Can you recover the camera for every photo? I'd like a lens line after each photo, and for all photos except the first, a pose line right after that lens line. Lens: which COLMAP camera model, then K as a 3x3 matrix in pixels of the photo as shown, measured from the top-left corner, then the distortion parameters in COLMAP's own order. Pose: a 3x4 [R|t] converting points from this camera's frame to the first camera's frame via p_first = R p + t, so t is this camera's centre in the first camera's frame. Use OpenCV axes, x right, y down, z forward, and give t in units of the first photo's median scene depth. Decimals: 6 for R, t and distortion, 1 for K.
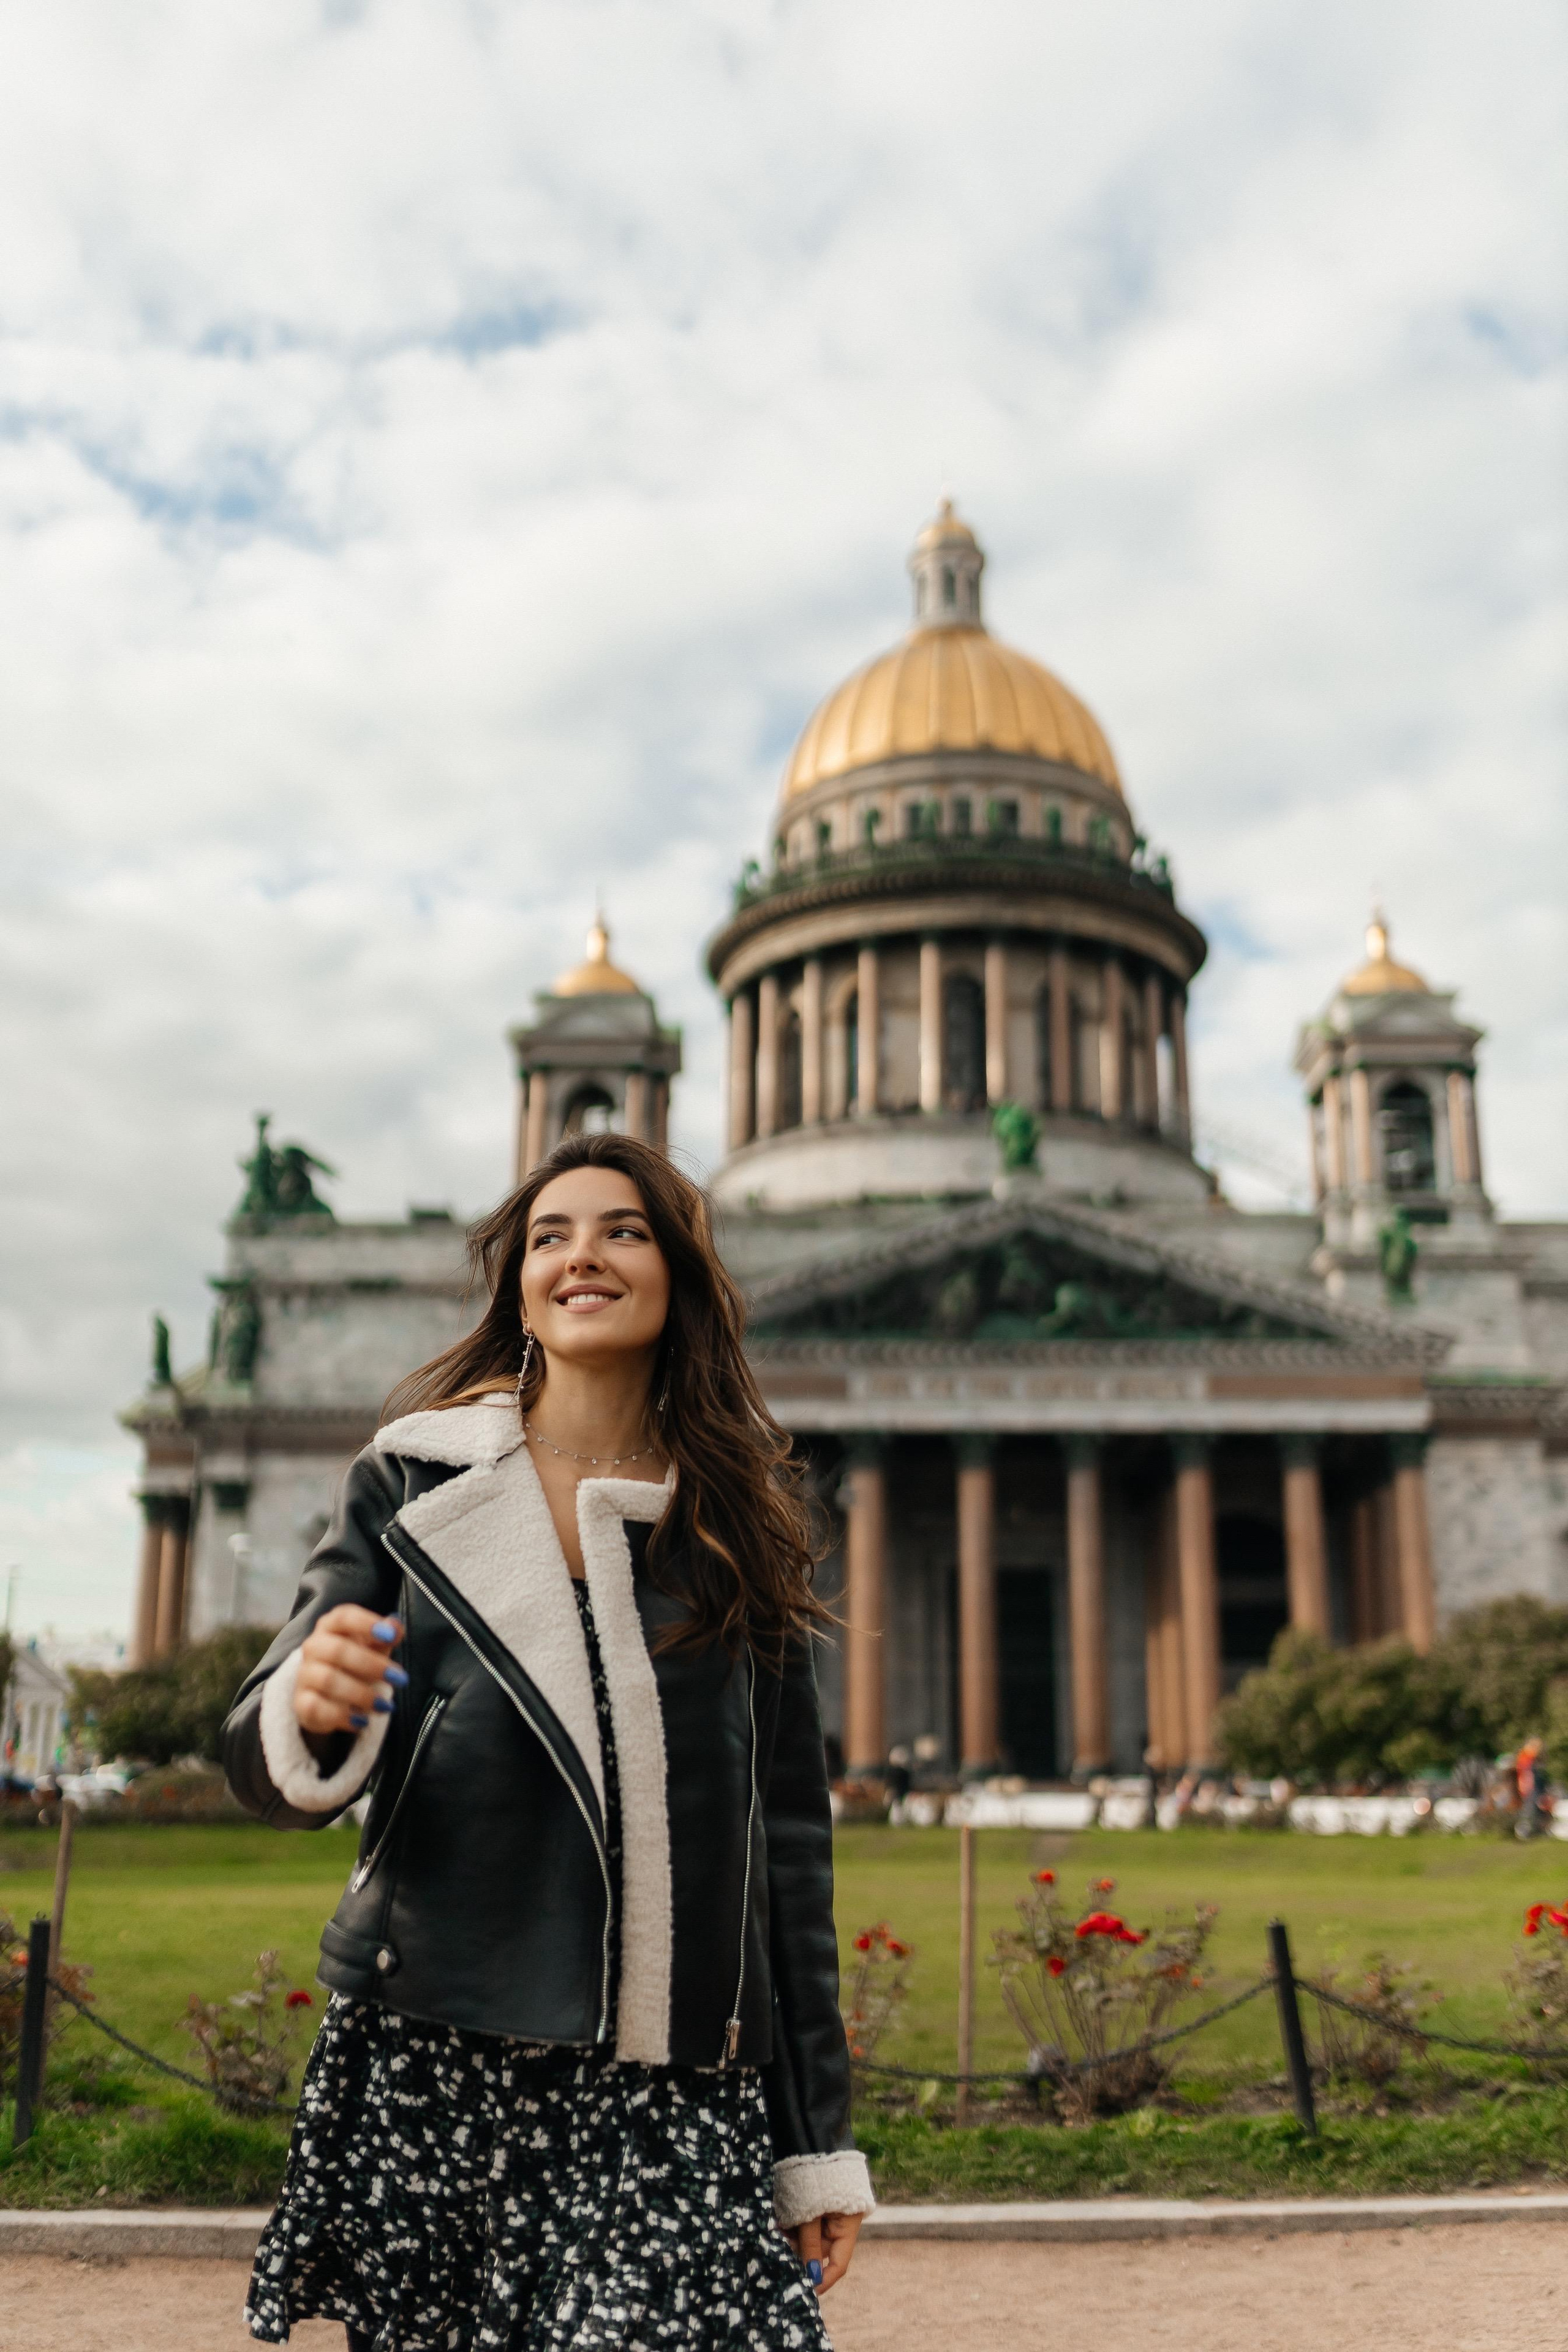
lens RADIAL K [[2213.9, 0, 784.0], [0, 2213.9, 1176.0], [0, 0, 1]] dist [-0.001185, -0.000477]
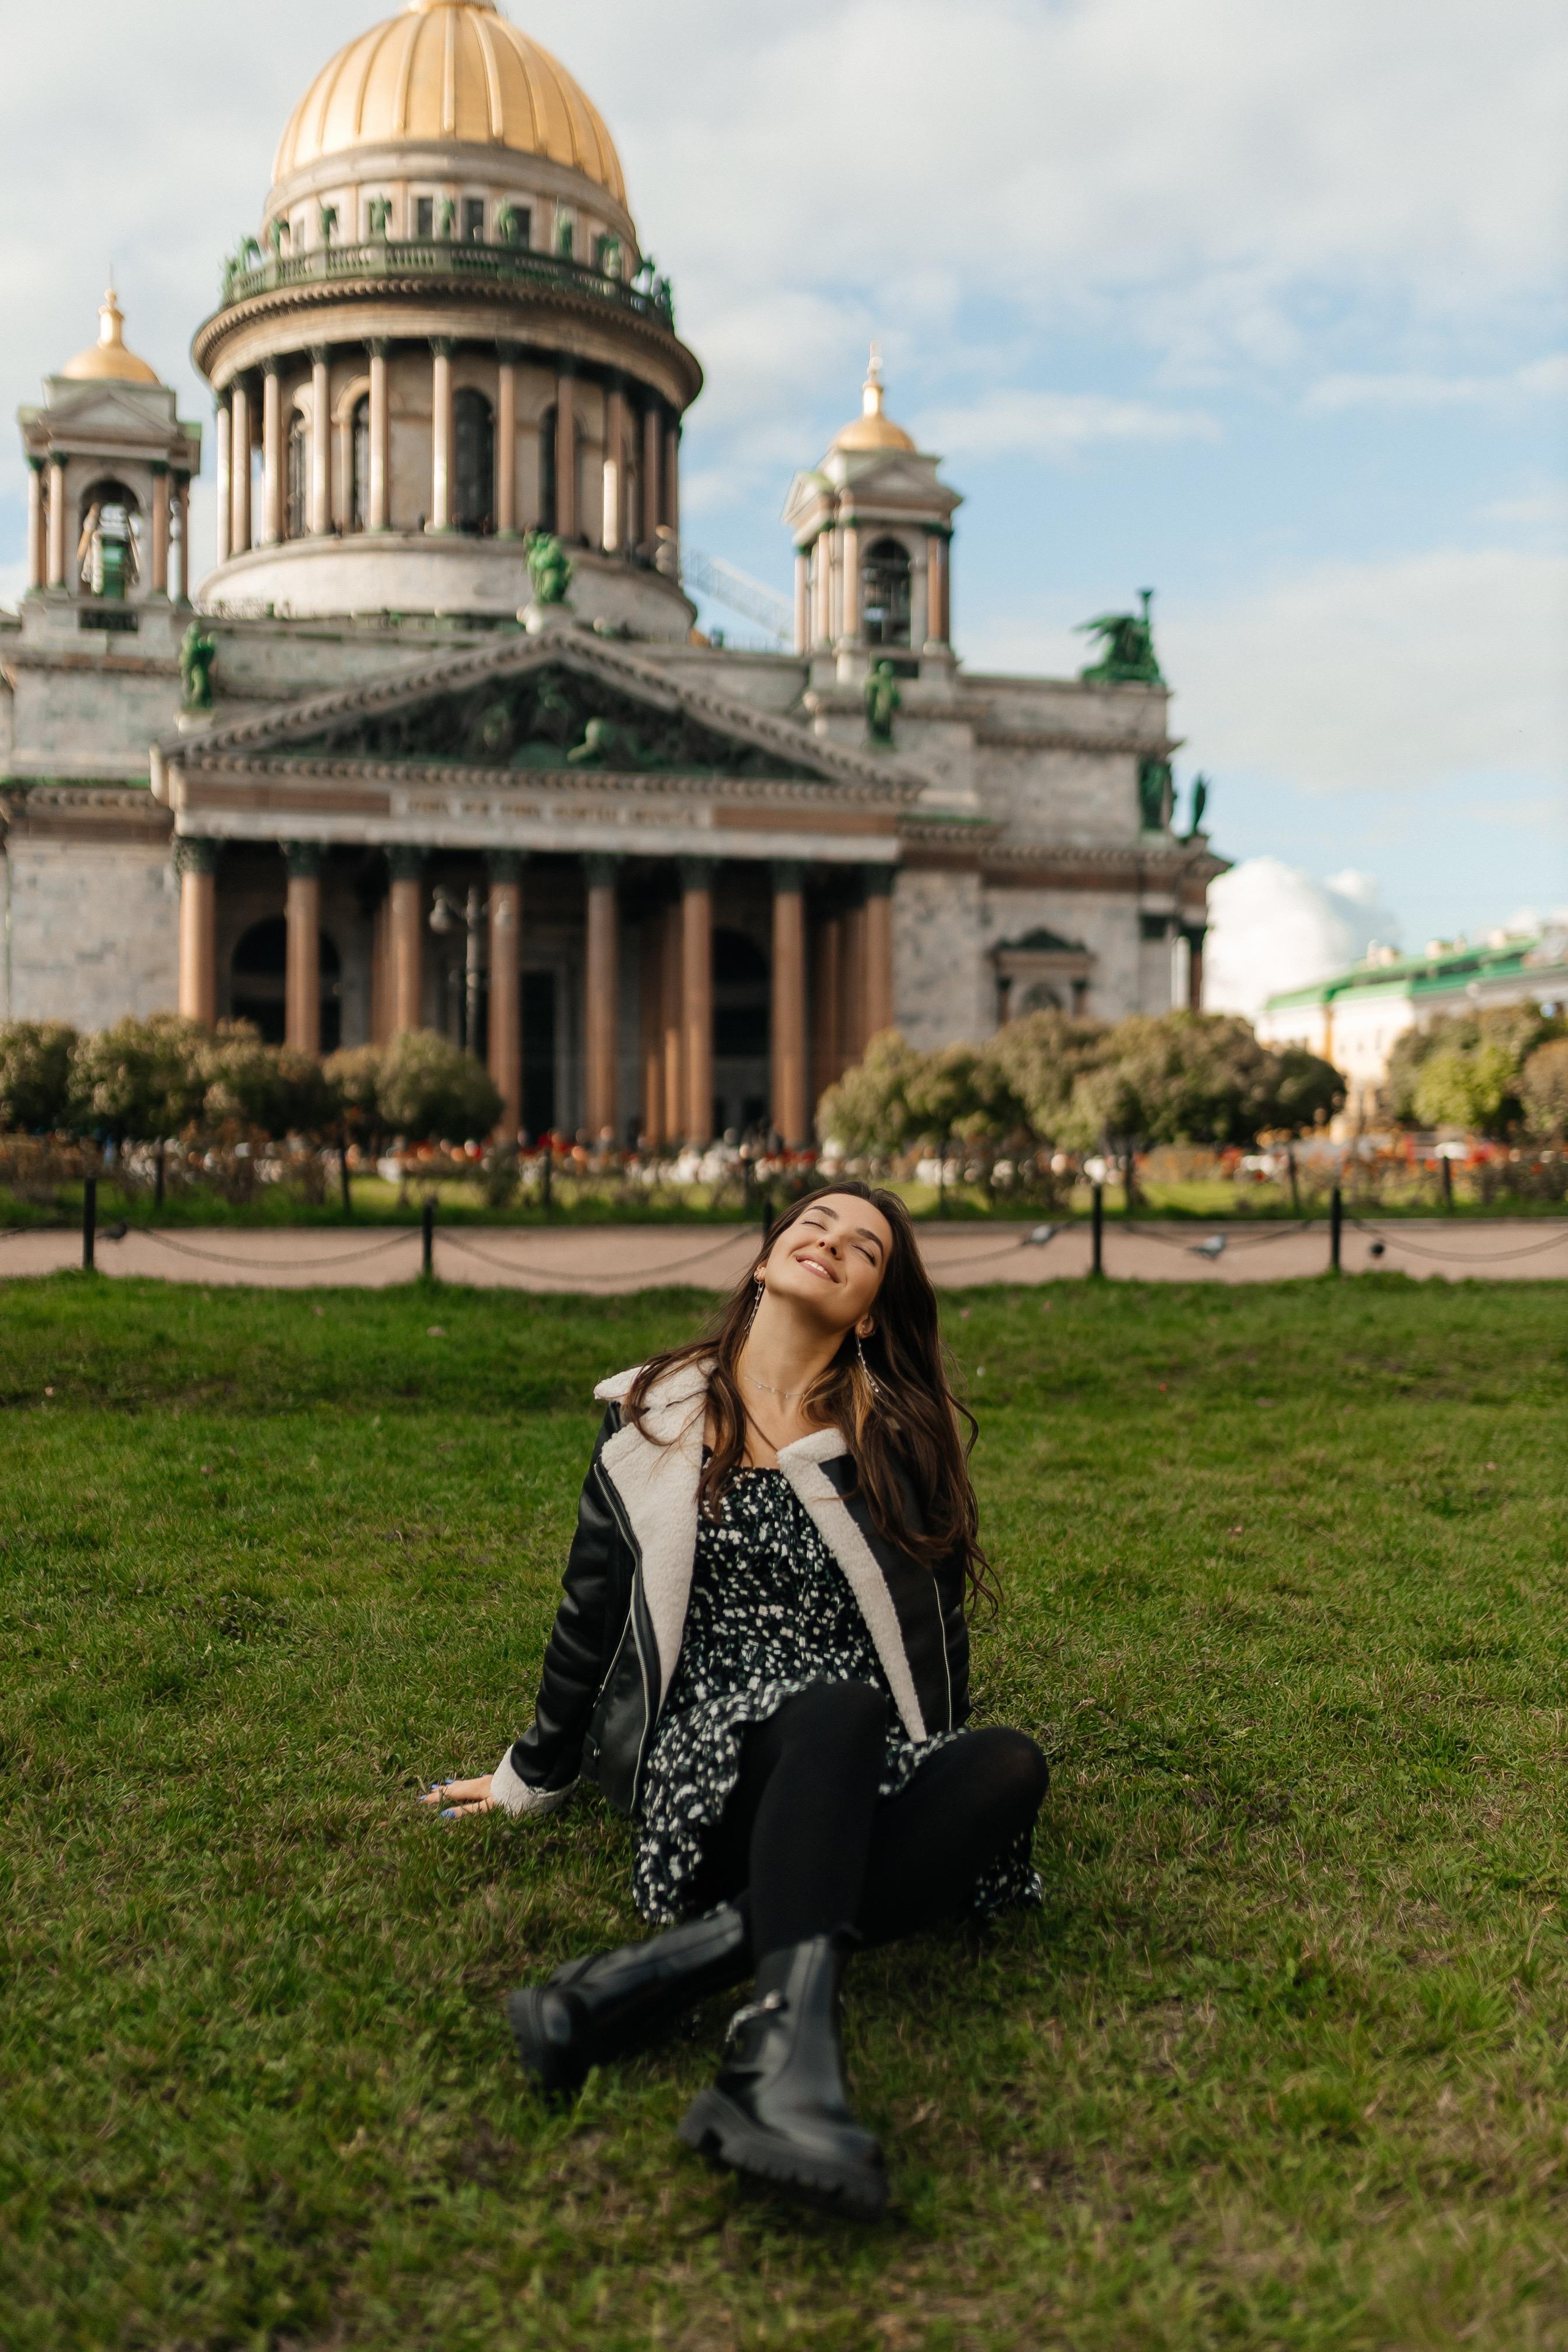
lens RADIAL K [[2211.1, 0, 784.0], [0, 2211.1, 1176.0], [0, 0, 1]] dist [-0.000265, -0.001941]
pose [[0.960799, -0.004096, 0.277216, -0.085178], [-0.070536, 0.963378, 0.258703, -0.021764], [-0.268124, -0.268115, 0.925324, -0.093500]]
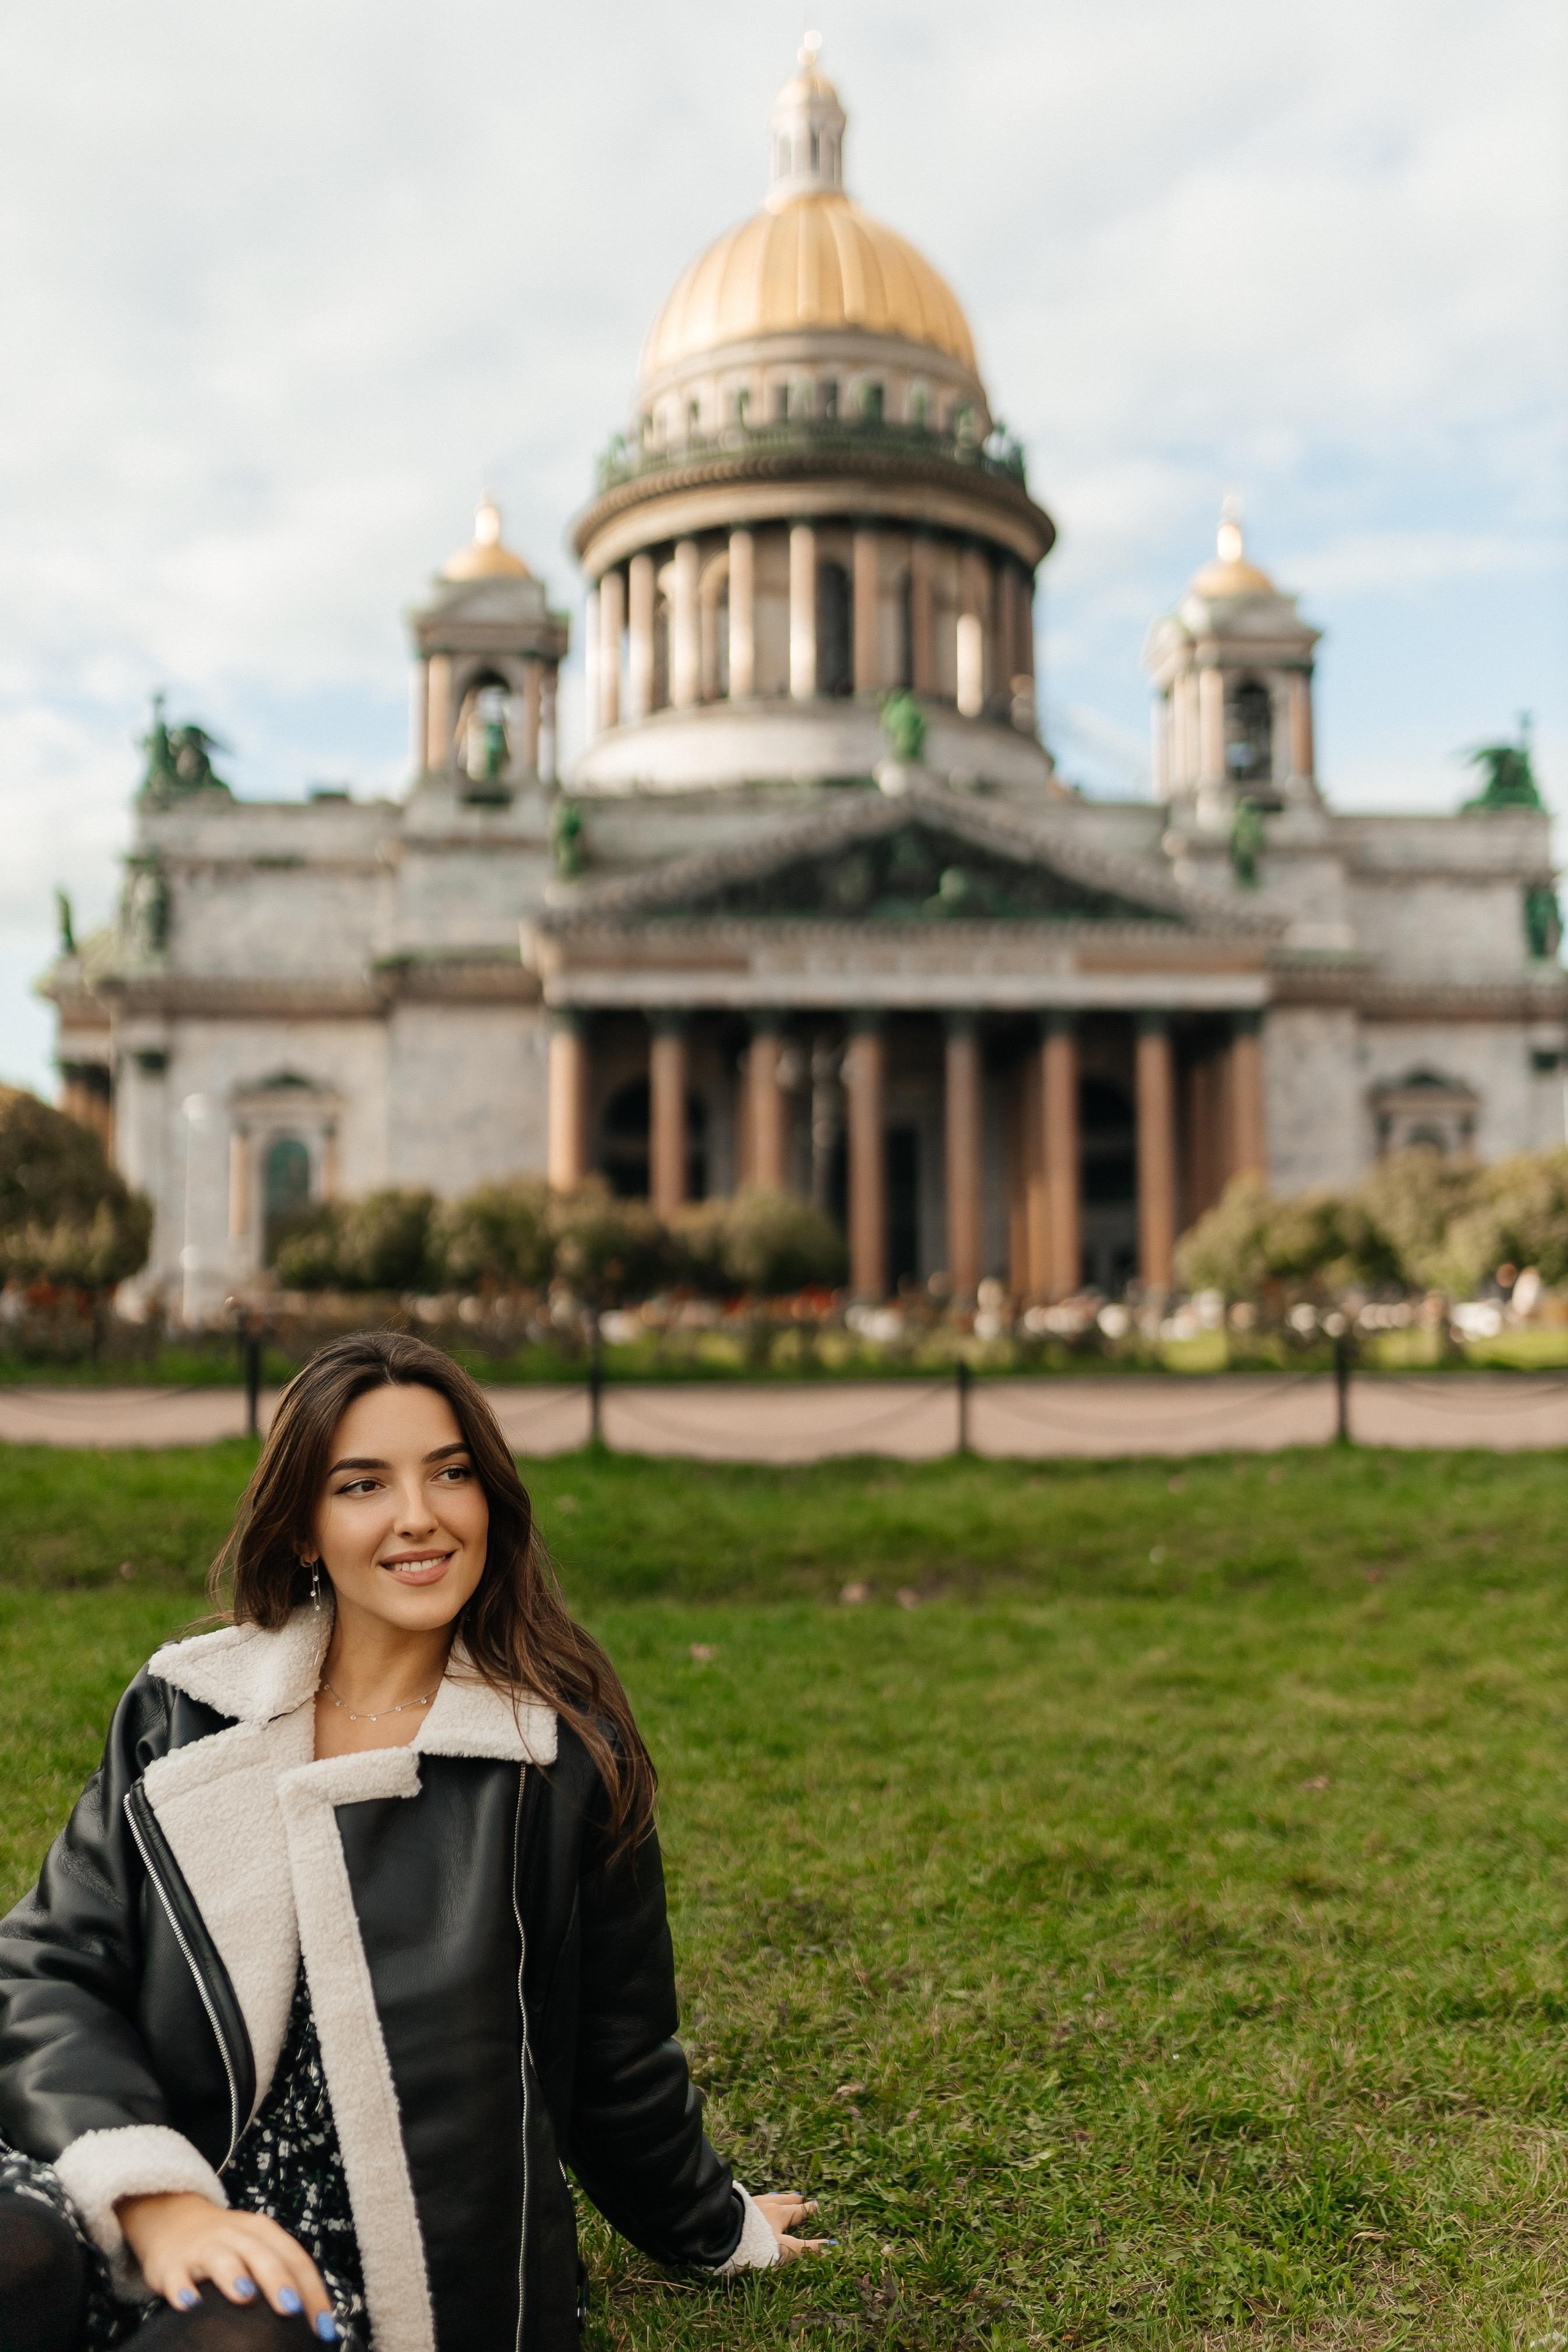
lens RADIAL K [[2213.9, 0, 784.0], [0, 2213.9, 1176.0], [0, 0, 1]] dist [-0.001185, -0.000477]
pose [[0.994130, -0.007459, 0.107935, -0.073854], [-0.014260, 0.979884, 0.199057, -0.019680], [-0.107248, -0.199428, 0.974026, -0.086112]]
